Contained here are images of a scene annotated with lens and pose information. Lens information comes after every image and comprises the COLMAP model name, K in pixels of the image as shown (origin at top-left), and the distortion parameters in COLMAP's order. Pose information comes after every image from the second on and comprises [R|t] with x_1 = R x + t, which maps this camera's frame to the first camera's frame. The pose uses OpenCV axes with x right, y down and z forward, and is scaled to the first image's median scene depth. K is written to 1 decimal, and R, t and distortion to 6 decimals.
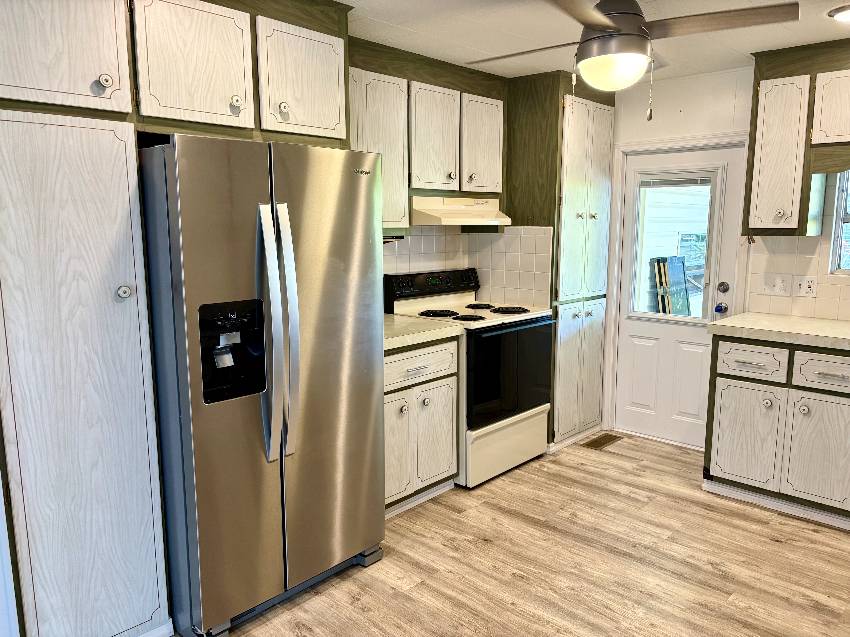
lens RADIAL K [[642.7, 0, 428.0], [0, 642.7, 320.9], [0, 0, 1]] dist [0.040318, -0.039856]
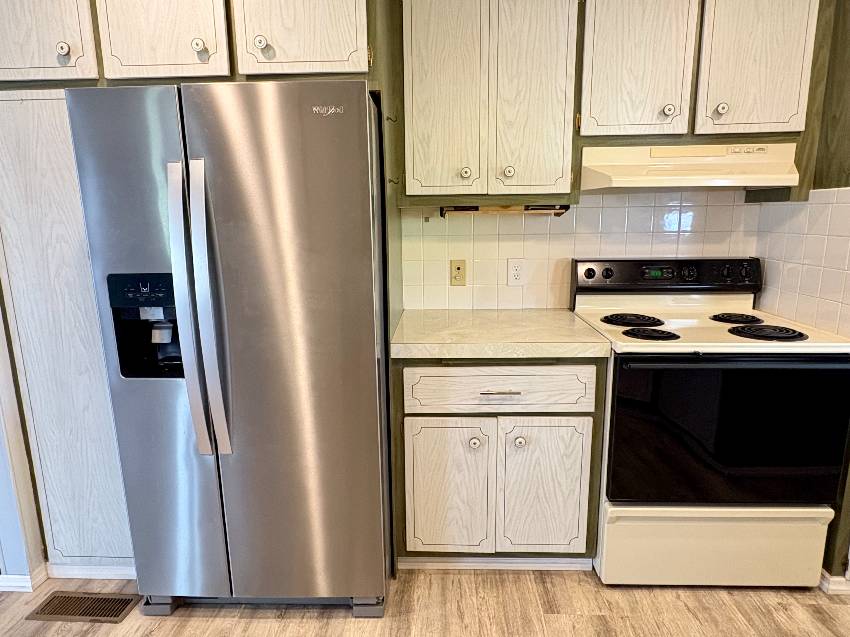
lens RADIAL K [[533.9, 0, 424.8], [0, 533.9, 319.9], [0, 0, 1]] dist [-0.000574, 0.000040]
pose [[0.650602, 0.147271, -0.745002, 0.333809], [-0.103799, 0.989054, 0.104869, -0.054511], [0.752292, 0.009103, 0.658767, 0.513890]]
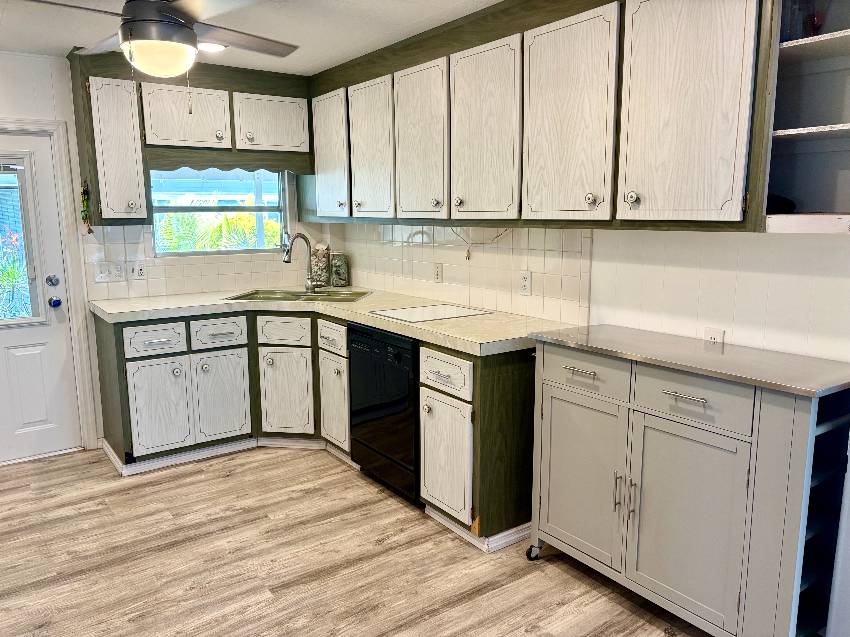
lens RADIAL K [[642.7, 0, 427.0], [0, 642.7, 319.0], [0, 0, 1]] dist [0.040318, -0.039856]
pose [[0.194637, -0.162030, 0.967400, -0.464252], [0.158887, 0.978445, 0.131912, -0.043018], [-0.967921, 0.128032, 0.216186, 0.313779]]
